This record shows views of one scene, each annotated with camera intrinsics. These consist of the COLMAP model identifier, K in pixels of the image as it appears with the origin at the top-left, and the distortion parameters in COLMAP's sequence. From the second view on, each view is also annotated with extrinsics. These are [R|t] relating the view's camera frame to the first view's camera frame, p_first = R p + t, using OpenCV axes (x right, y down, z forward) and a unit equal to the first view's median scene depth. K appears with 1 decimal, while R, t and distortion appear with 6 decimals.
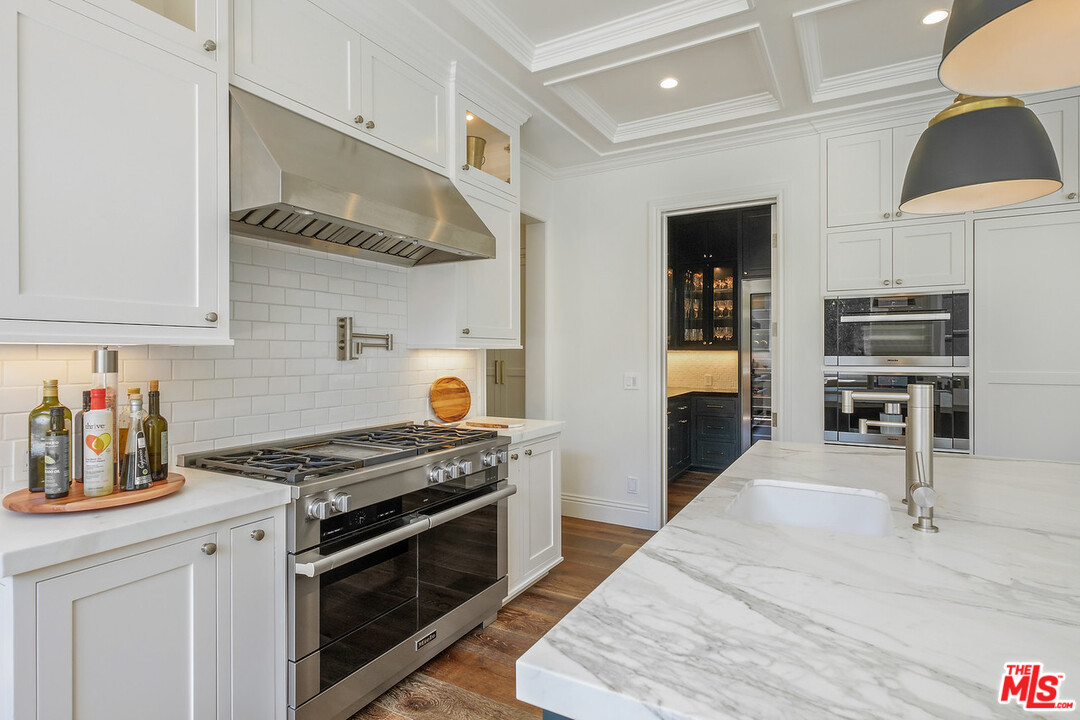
lens RADIAL K [[564.7, 0, 544.4], [0, 564.7, 352.4], [0, 0, 1]] dist [0.011780, -0.000247]
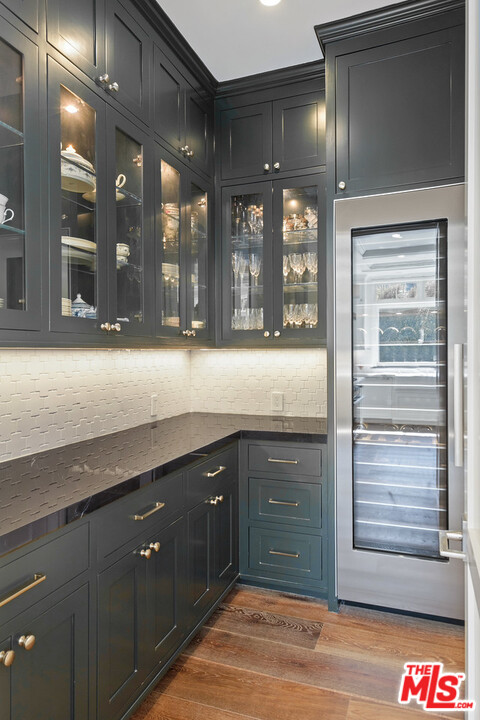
lens RADIAL K [[484.1, 0, 236.4], [0, 484.1, 357.4], [0, 0, 1]] dist [-0.006420, -0.001221]
pose [[0.989410, -0.006932, 0.144980, 0.184052], [0.005022, 0.999896, 0.013540, -0.001121], [-0.145059, -0.012668, 0.989342, 0.540548]]
